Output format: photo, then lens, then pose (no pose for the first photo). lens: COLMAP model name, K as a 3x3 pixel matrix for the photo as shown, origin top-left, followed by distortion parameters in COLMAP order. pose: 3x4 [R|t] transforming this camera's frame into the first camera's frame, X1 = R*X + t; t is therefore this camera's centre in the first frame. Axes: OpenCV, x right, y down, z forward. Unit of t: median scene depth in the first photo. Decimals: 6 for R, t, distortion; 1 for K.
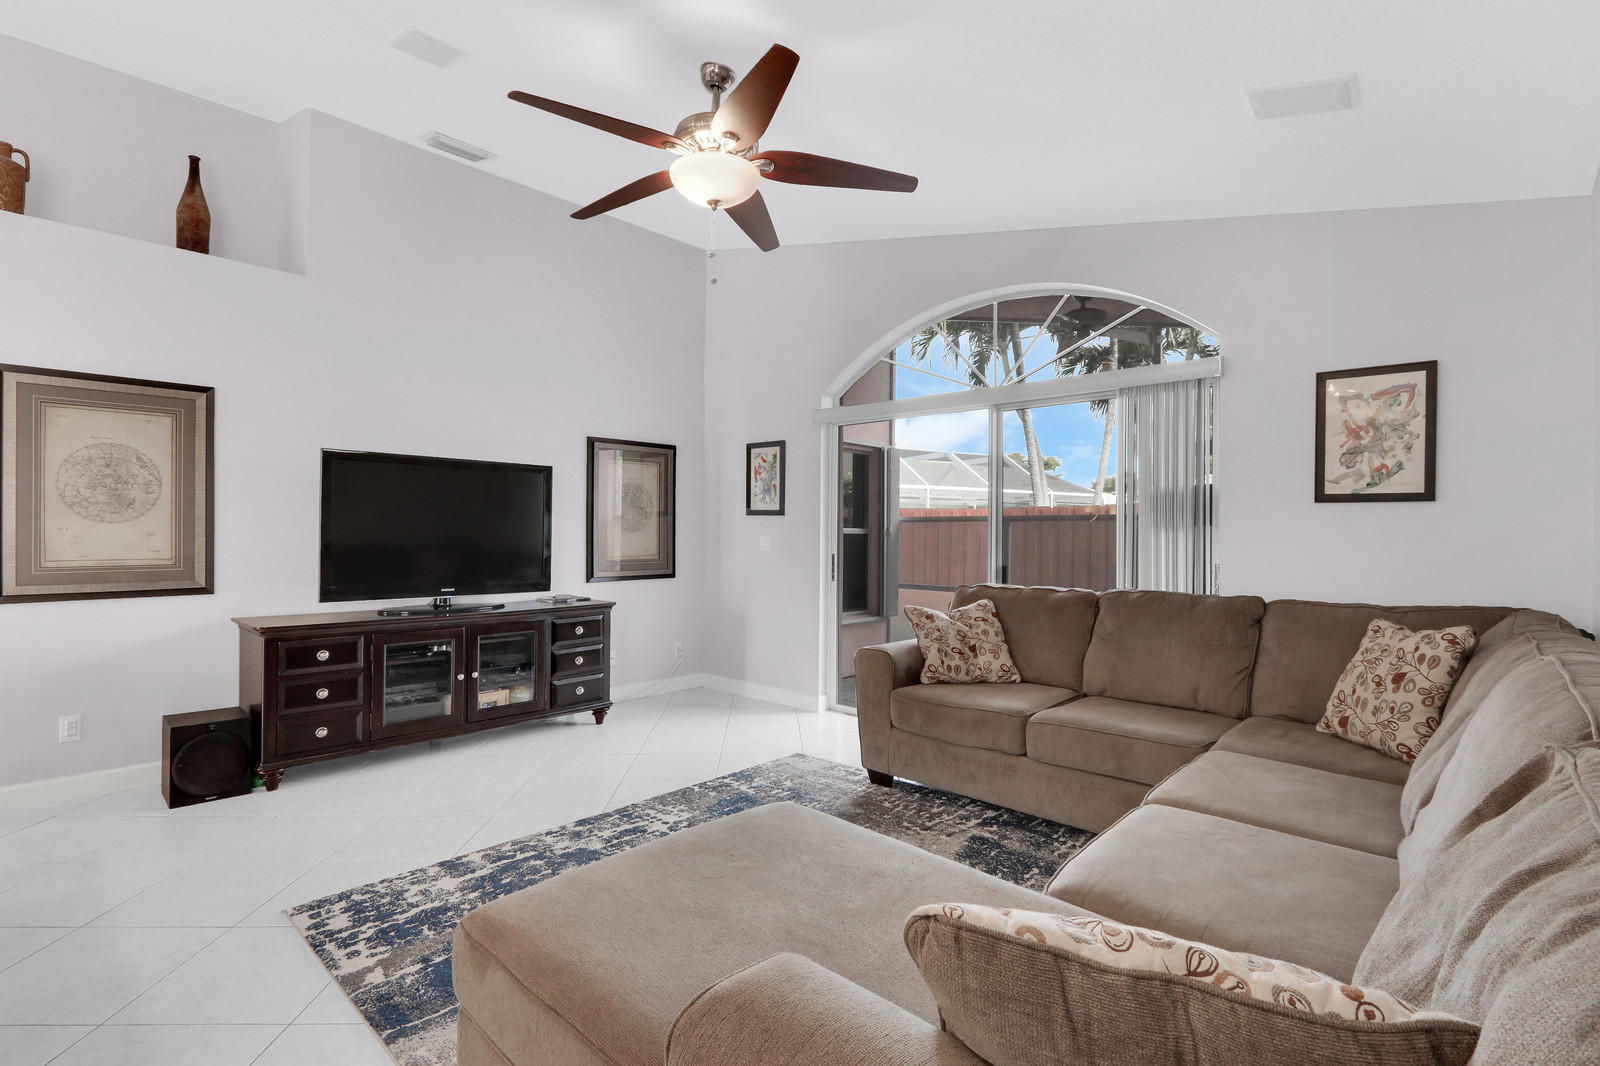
lens RADIAL K [[748.0, 0, 790.2], [0, 748.0, 533.8], [0, 0, 1]] dist [-0.025812, 0.003581]
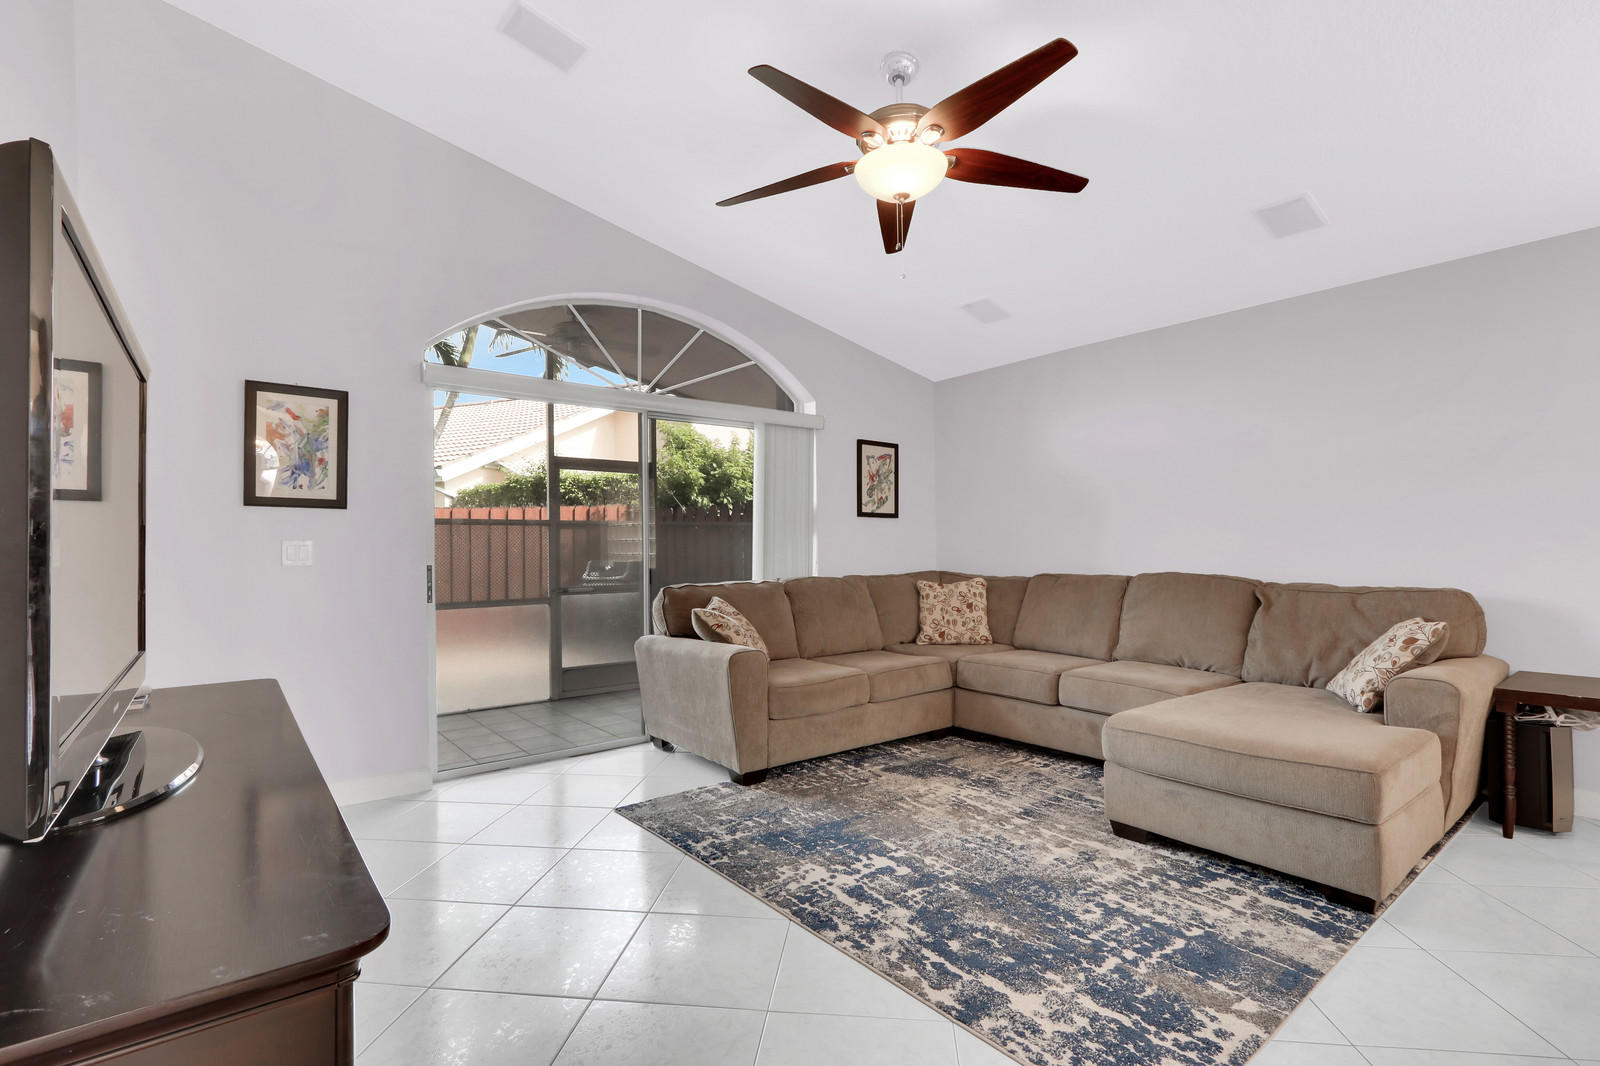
lens RADIAL K [[748.0, 0, 798.6], [0, 748.0, 533.8], [0, 0, 1]] dist [-0.025812, 0.003581]
pose [[0.146059, 0.006548, 0.989254, -0.939493], [0.008011, 0.999937, -0.007802, 0.007678], [-0.989243, 0.009065, 0.145997, 0.852999]]
